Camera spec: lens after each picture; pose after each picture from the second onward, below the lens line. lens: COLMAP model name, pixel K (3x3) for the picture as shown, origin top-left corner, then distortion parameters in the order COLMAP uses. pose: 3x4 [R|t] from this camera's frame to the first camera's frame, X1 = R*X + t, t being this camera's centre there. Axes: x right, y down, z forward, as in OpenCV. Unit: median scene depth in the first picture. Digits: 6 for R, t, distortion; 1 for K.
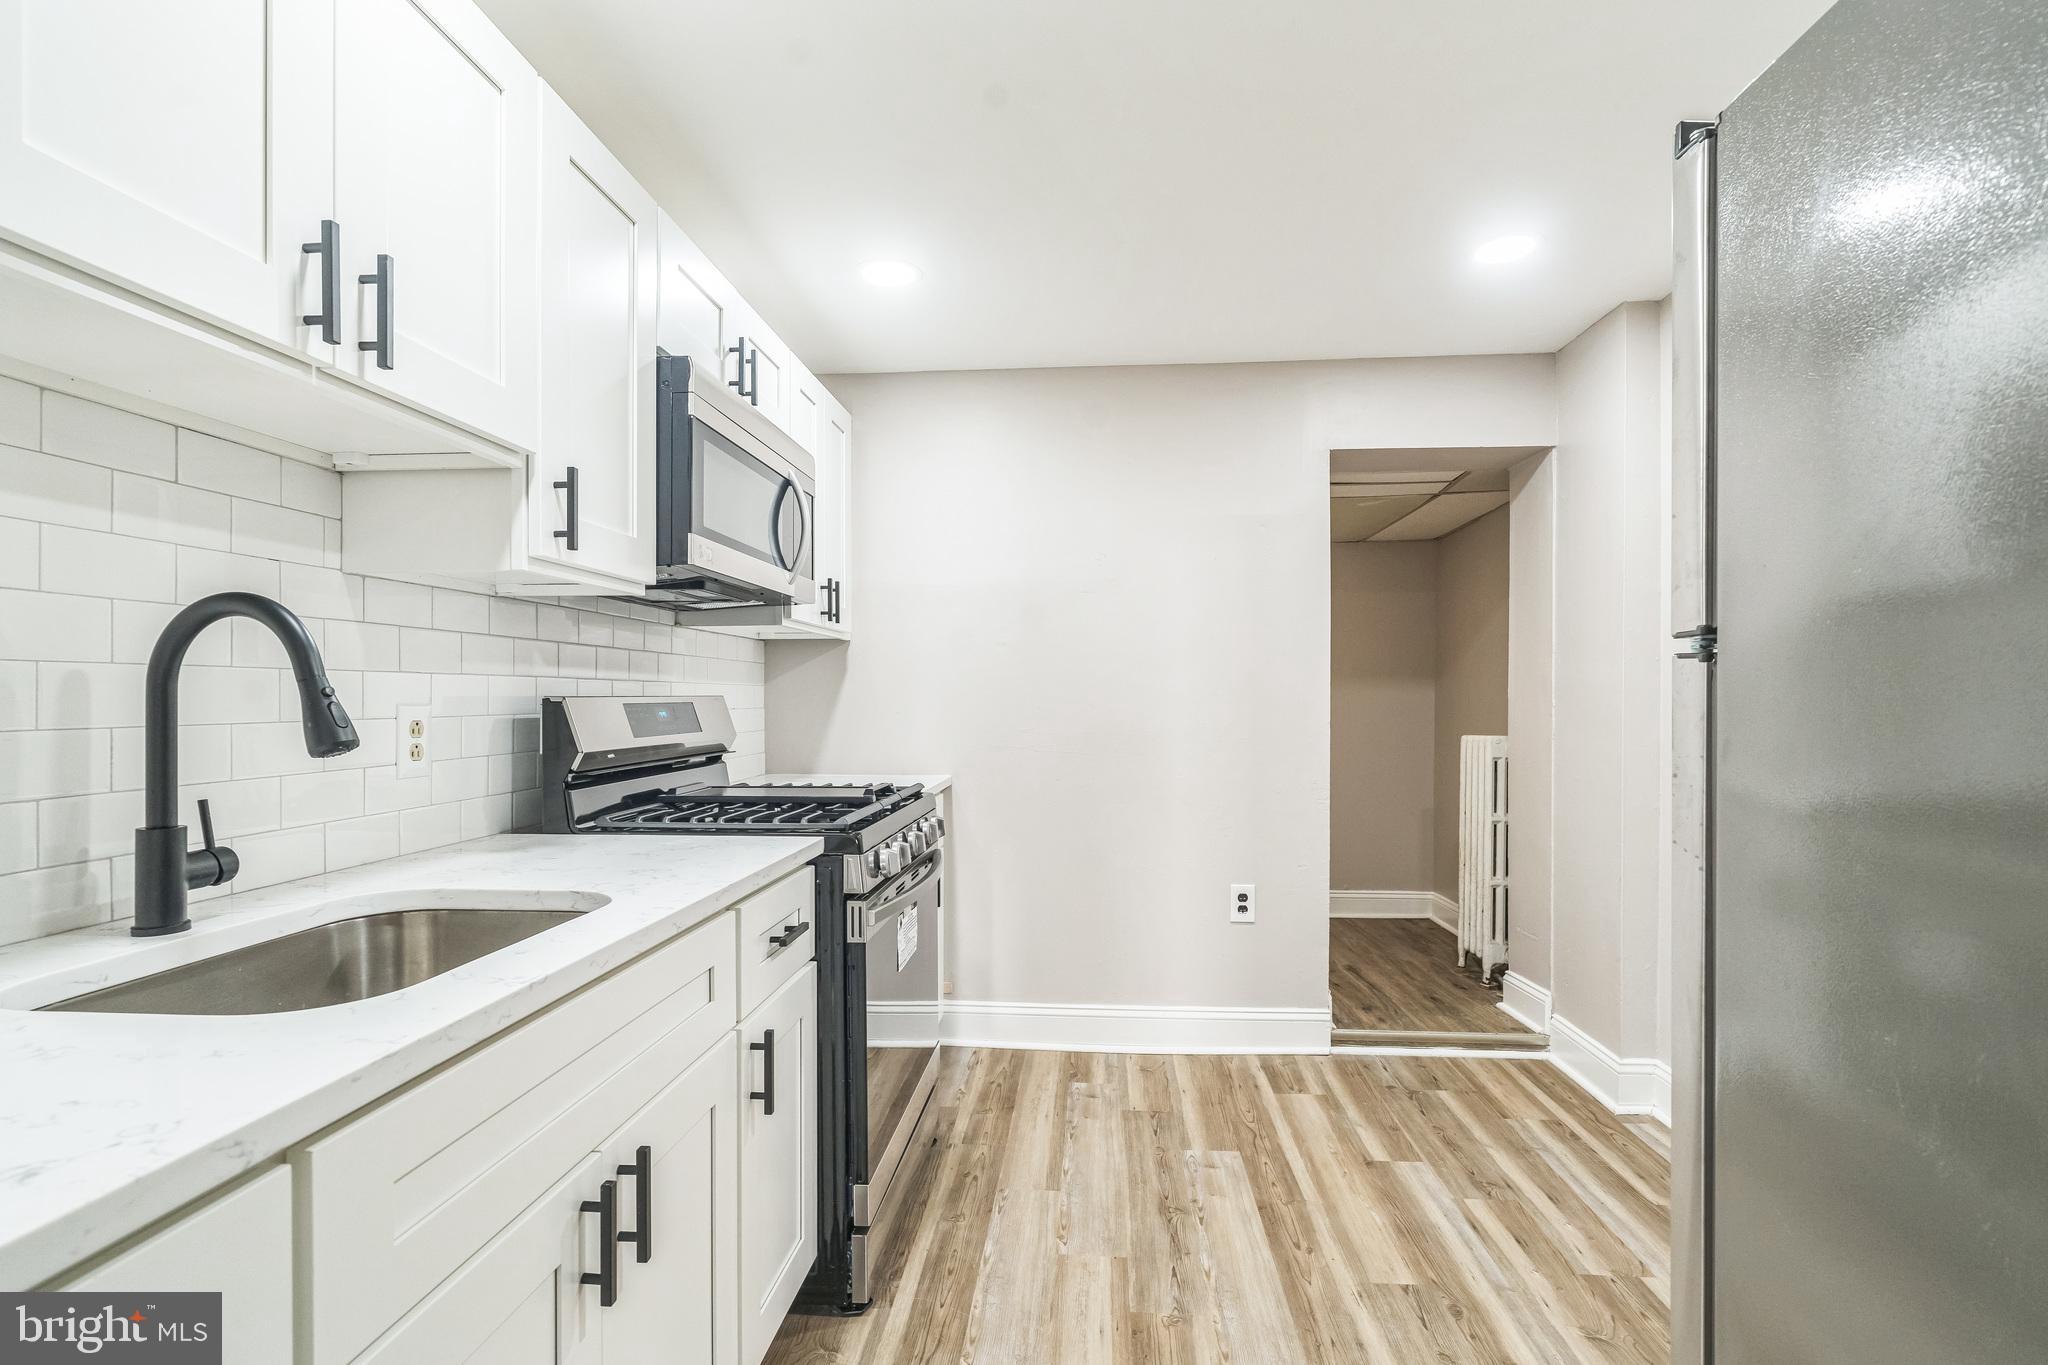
lens RADIAL K [[950.7, 0, 1018.7], [0, 950.7, 707.6], [0, 0, 1]] dist [-0.013094, 0.004603]
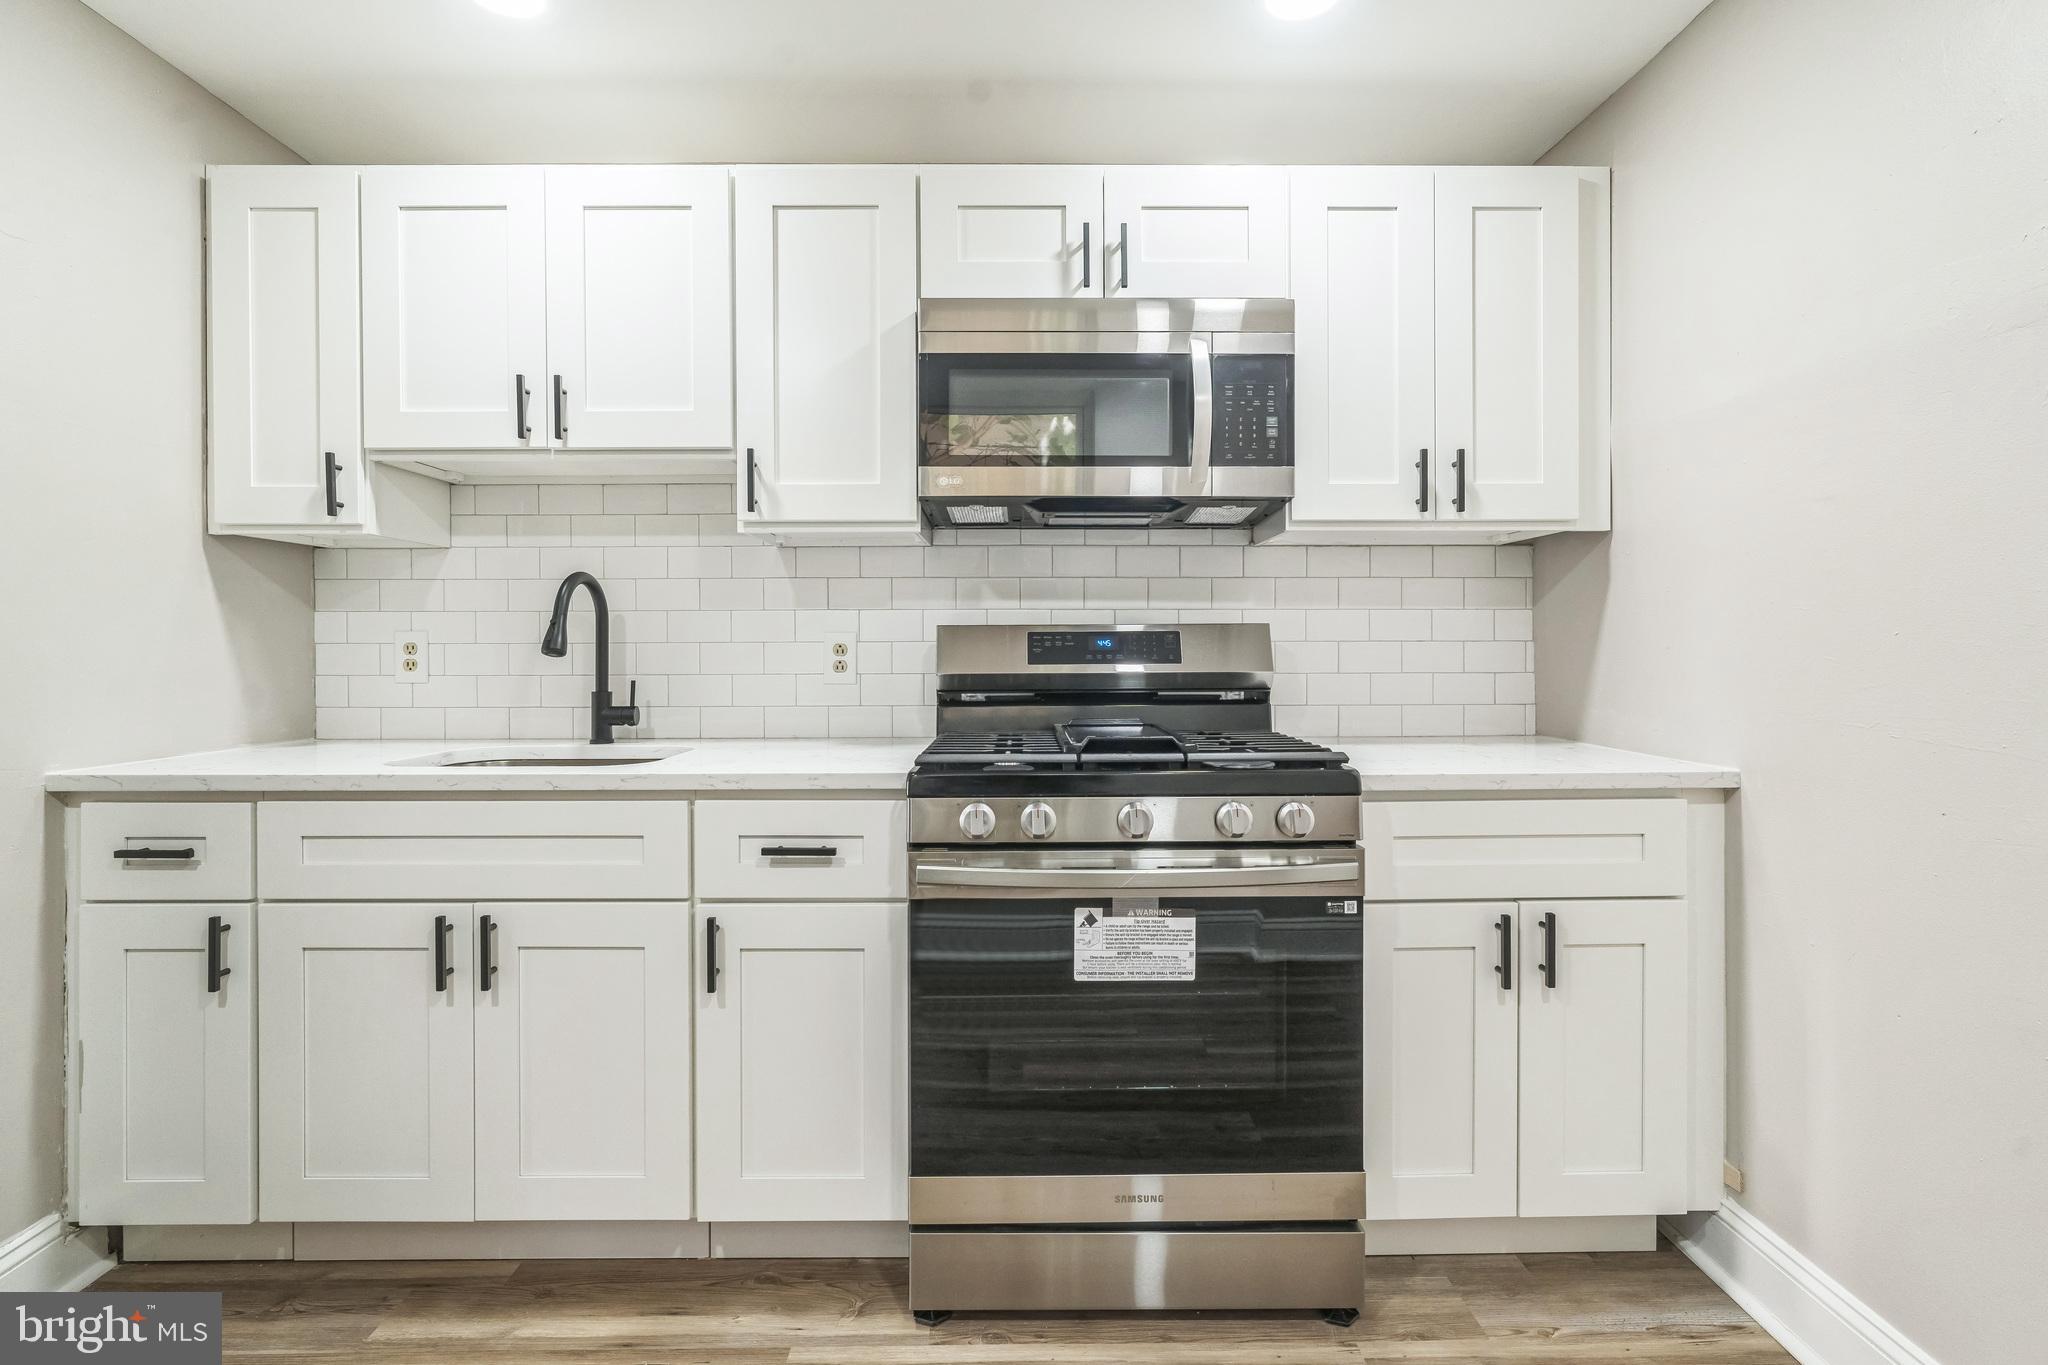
lens RADIAL K [[950.7, 0, 1032.9], [0, 950.7, 657.5], [0, 0, 1]] dist [-0.013094, 0.004603]
pose [[0.102134, 0.009030, -0.994730, 0.708295], [-0.008242, 0.999932, 0.008231, 0.017666], [0.994737, 0.007358, 0.102201, 1.010426]]
